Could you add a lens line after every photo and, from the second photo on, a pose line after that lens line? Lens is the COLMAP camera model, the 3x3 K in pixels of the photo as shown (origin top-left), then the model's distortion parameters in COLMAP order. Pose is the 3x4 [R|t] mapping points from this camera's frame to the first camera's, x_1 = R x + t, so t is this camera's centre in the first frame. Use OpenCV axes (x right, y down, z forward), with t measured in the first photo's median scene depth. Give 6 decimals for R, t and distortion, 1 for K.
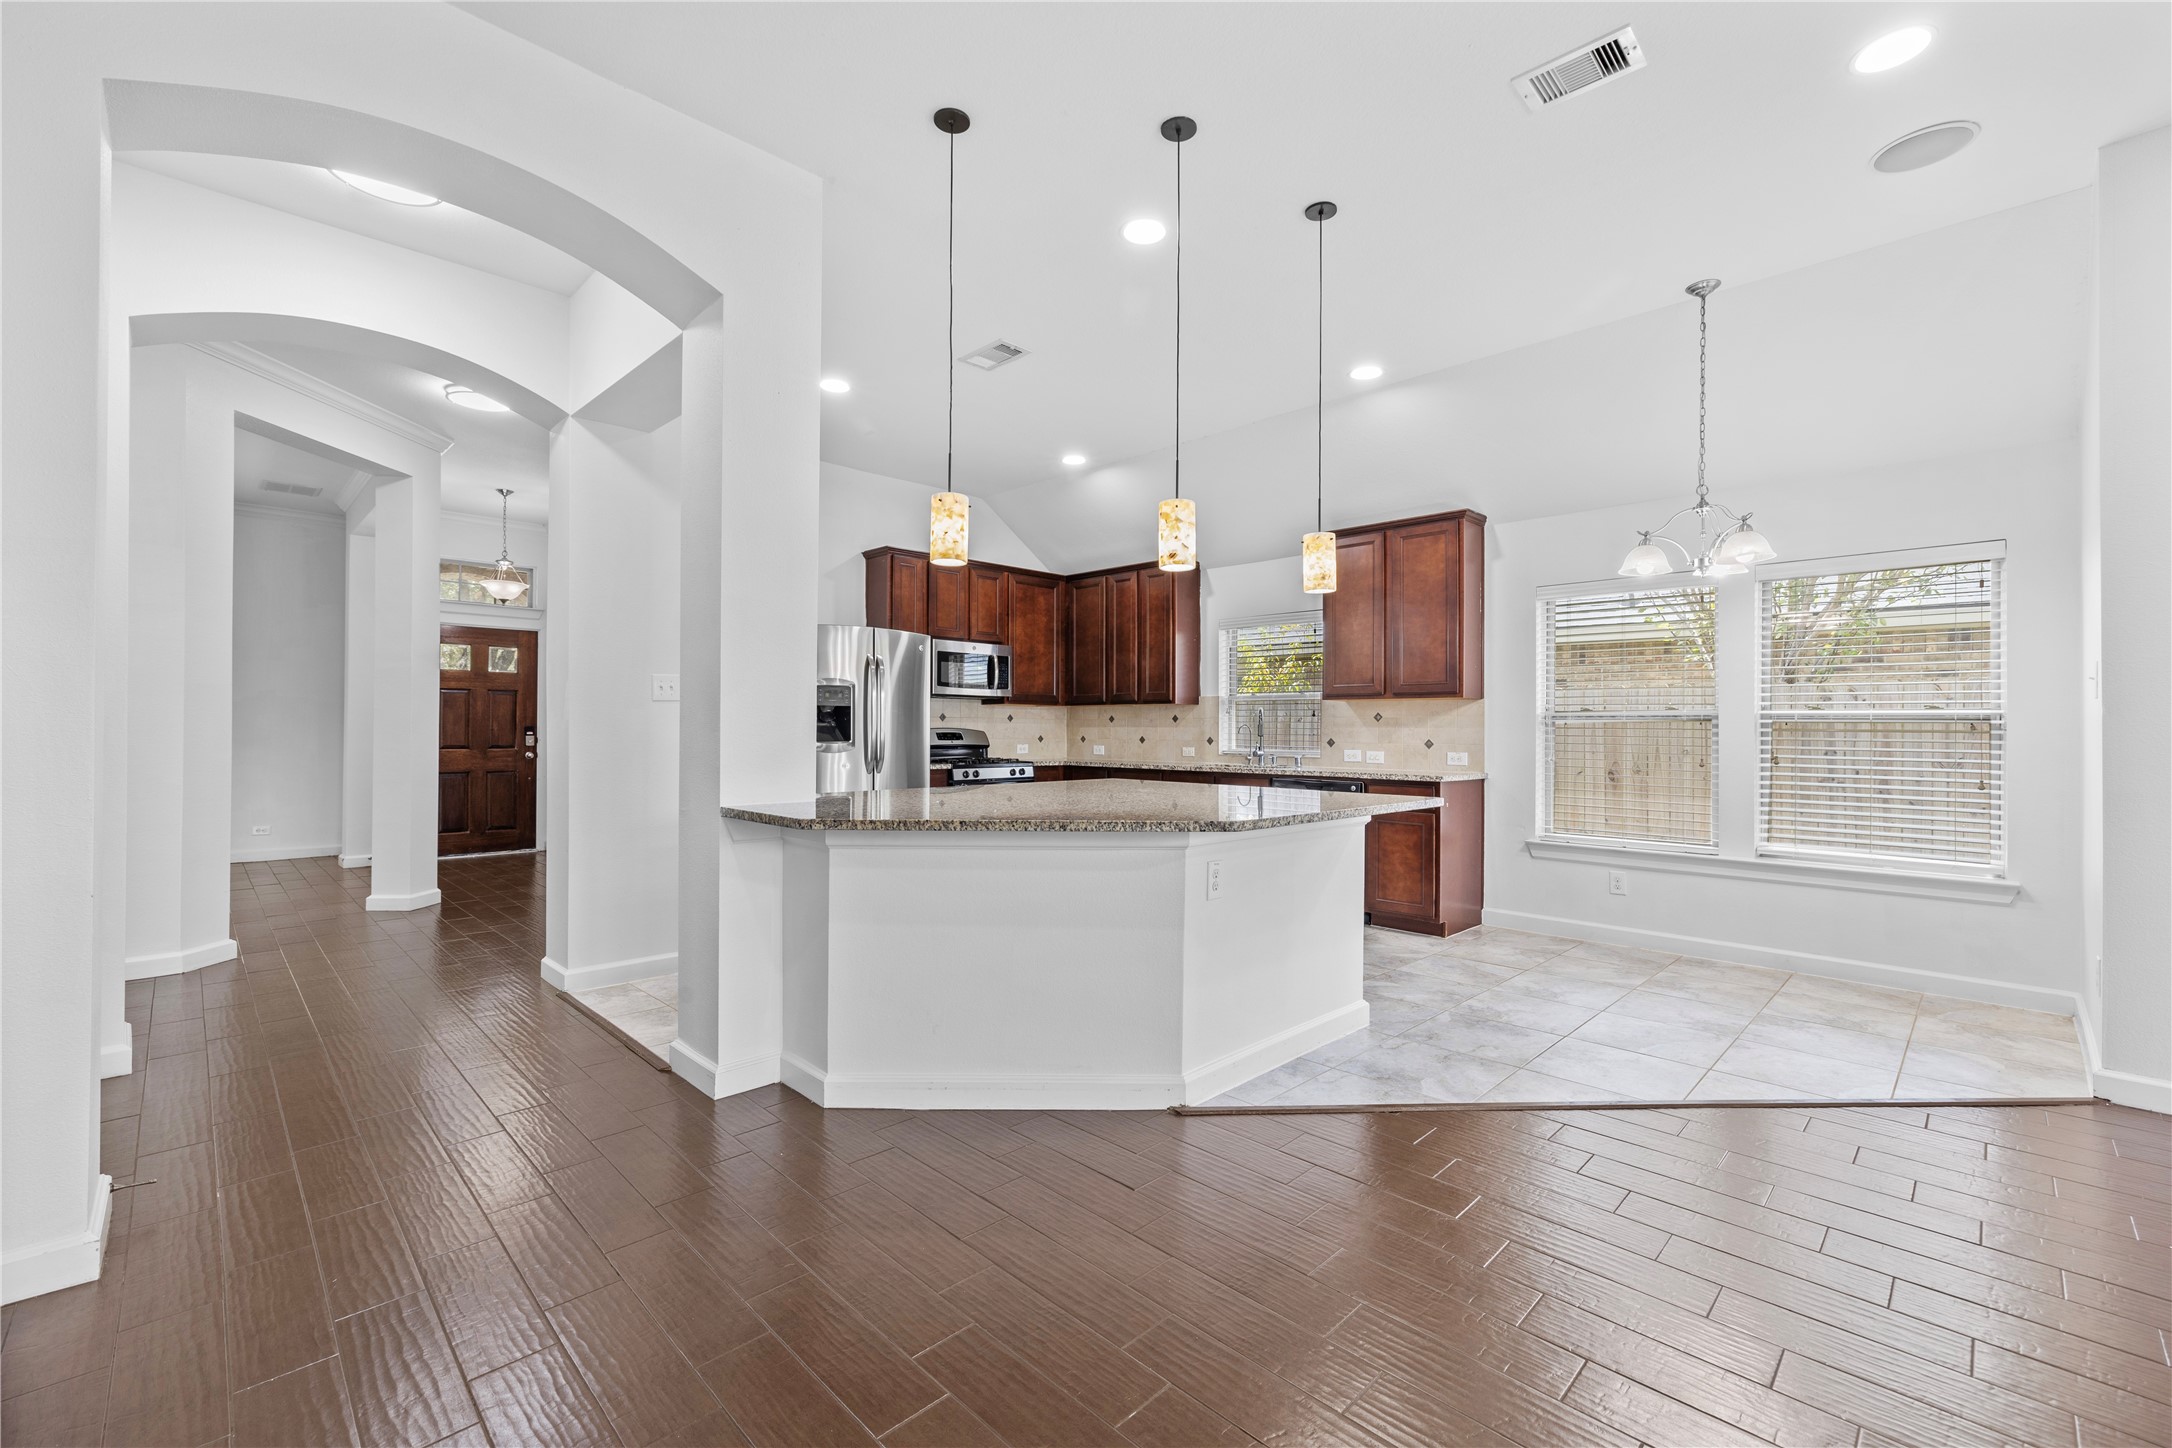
lens RADIAL K [[911.5, 0, 1074.6], [0, 911.5, 729.5], [0, 0, 1]] dist [-0.006249, 0.001664]
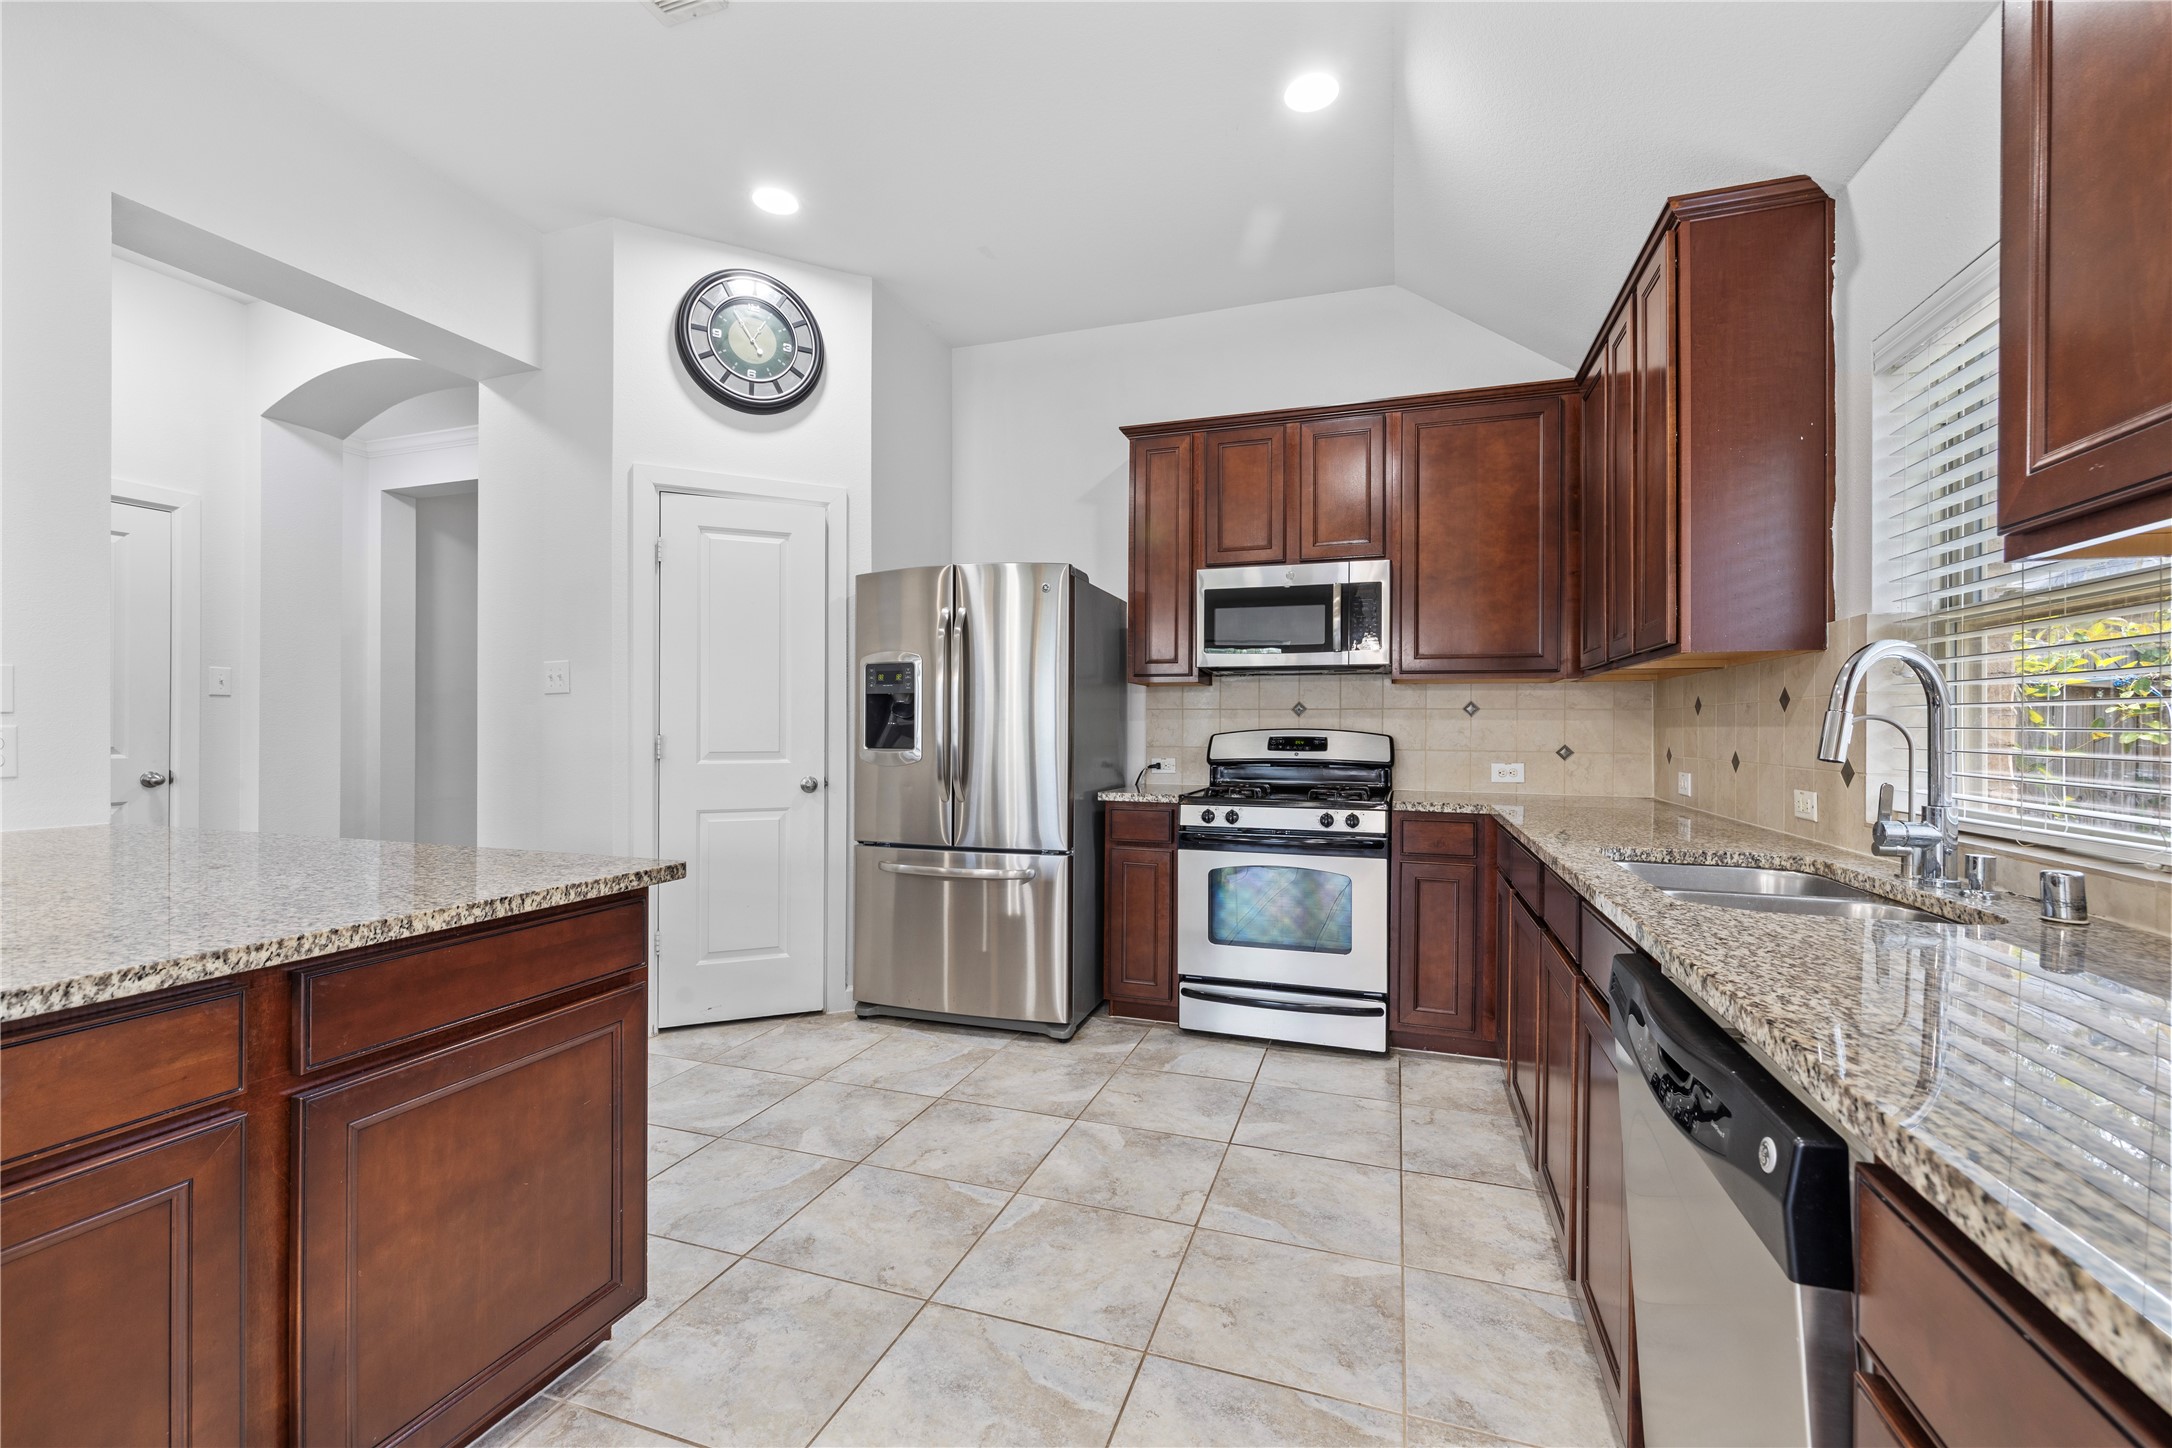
lens RADIAL K [[911.5, 0, 1077.7], [0, 911.5, 724.9], [0, 0, 1]] dist [-0.006249, 0.001664]
pose [[0.443507, -0.002856, -0.896267, 0.372501], [-0.003806, 0.999980, -0.005070, -0.000848], [0.896263, 0.005660, 0.443487, 0.816445]]
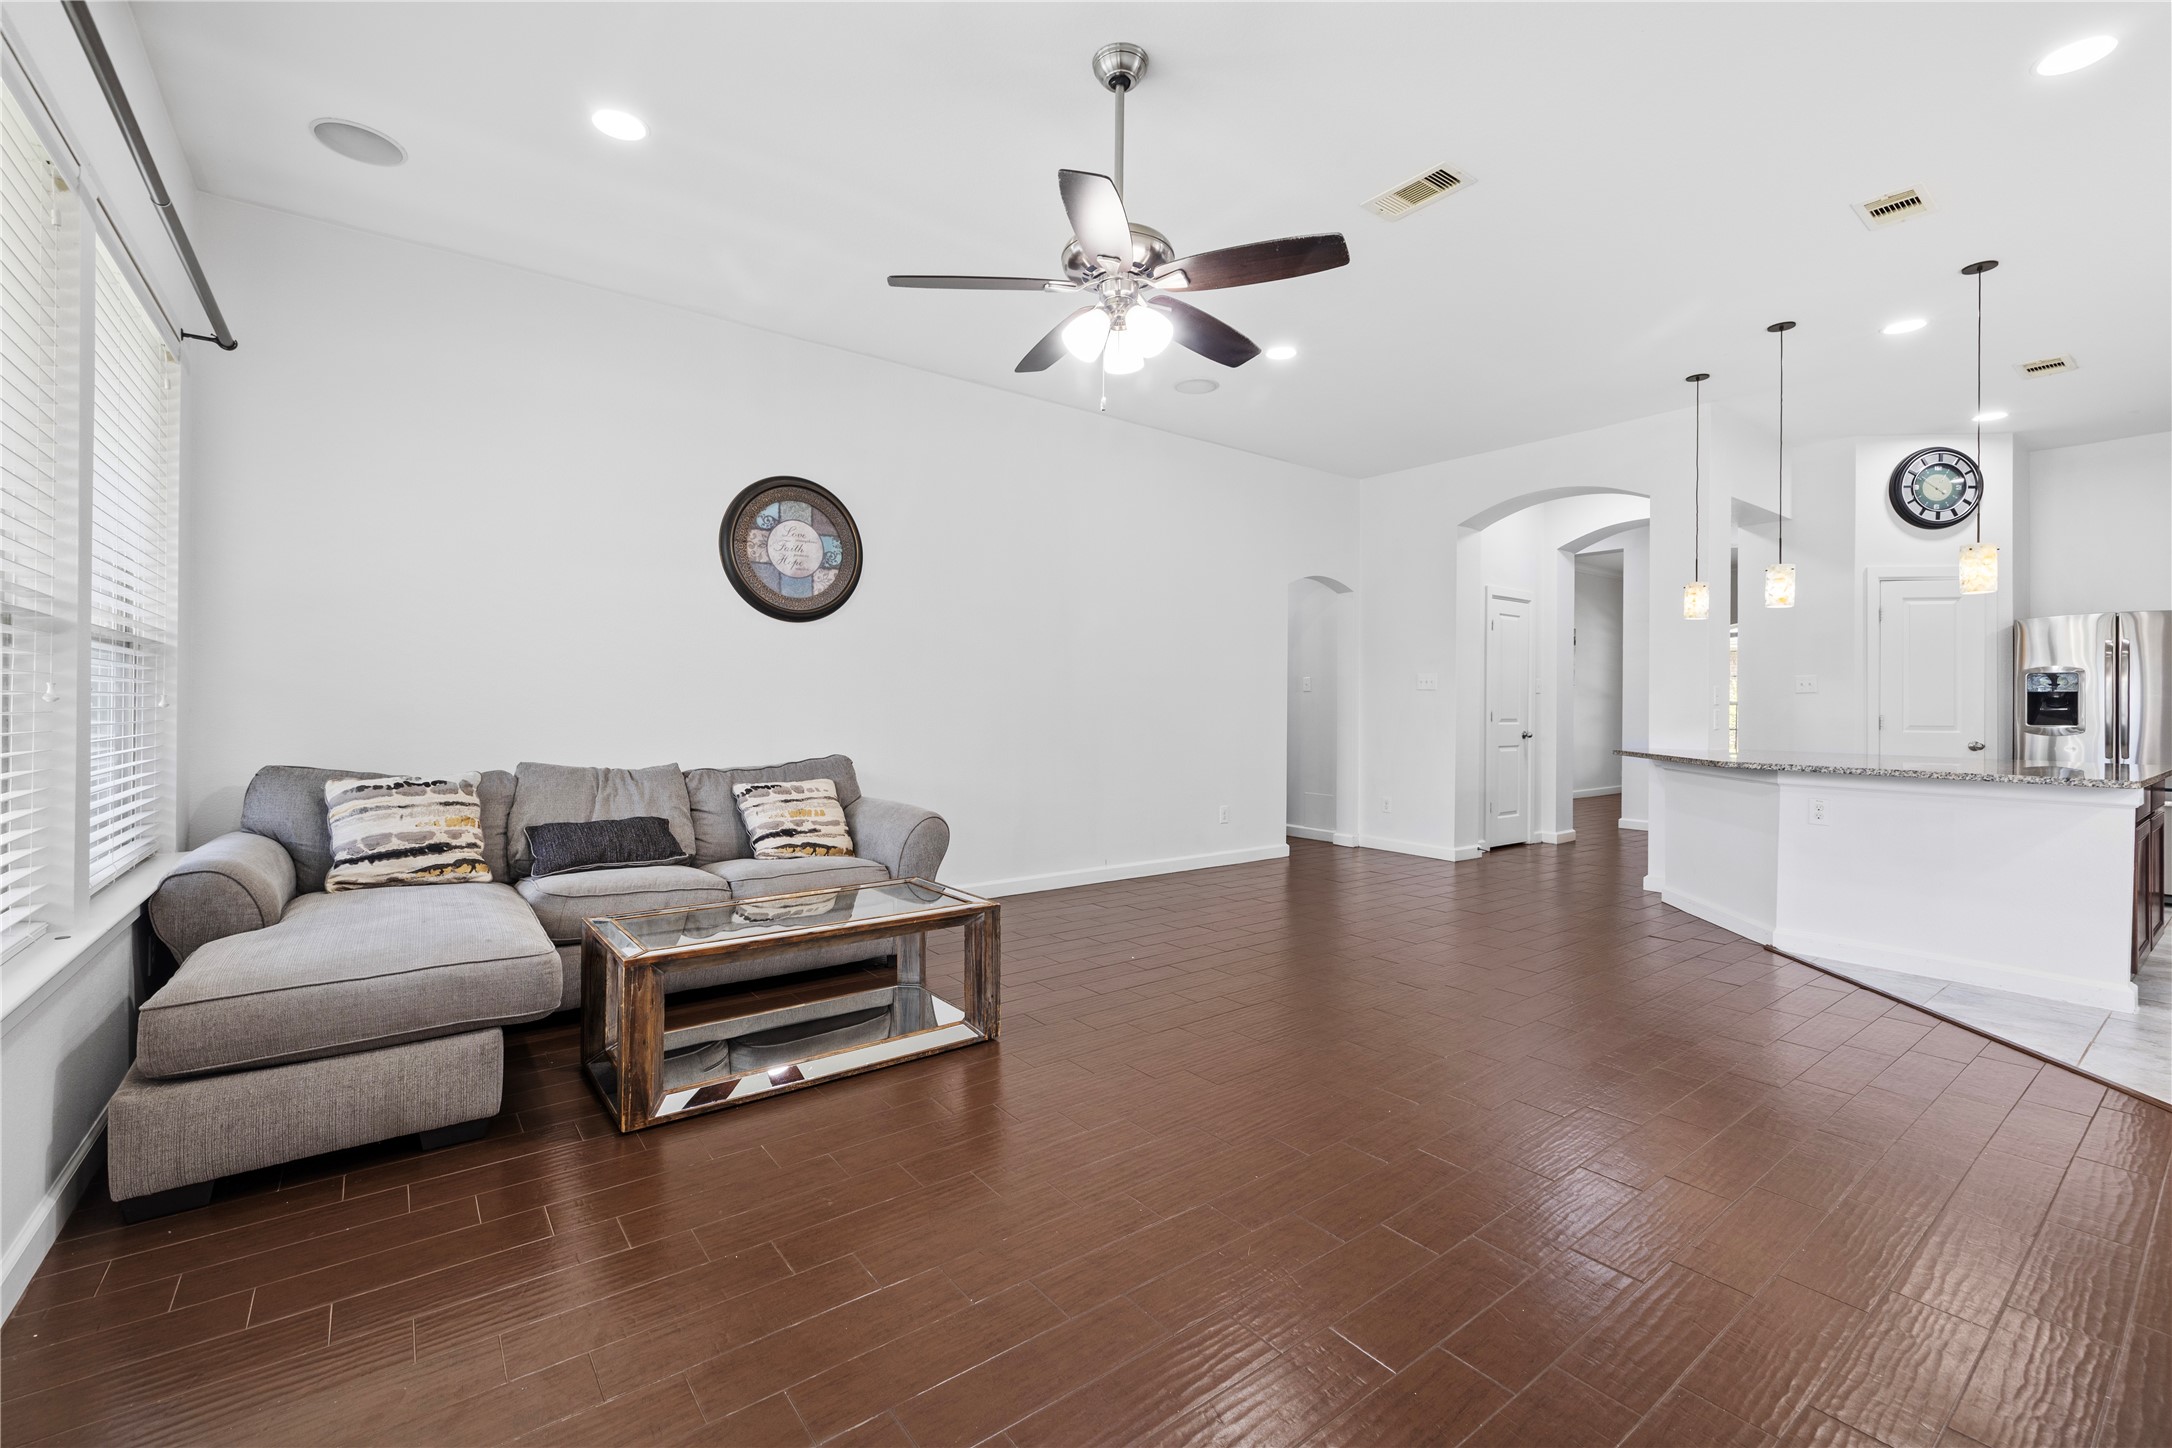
lens RADIAL K [[911.5, 0, 1062.9], [0, 911.5, 716.2], [0, 0, 1]] dist [-0.006249, 0.001664]
pose [[-0.124354, 0.003889, -0.992230, 0.921814], [-0.010777, 0.999928, 0.005270, 0.009573], [0.992179, 0.011348, -0.124303, -0.016526]]
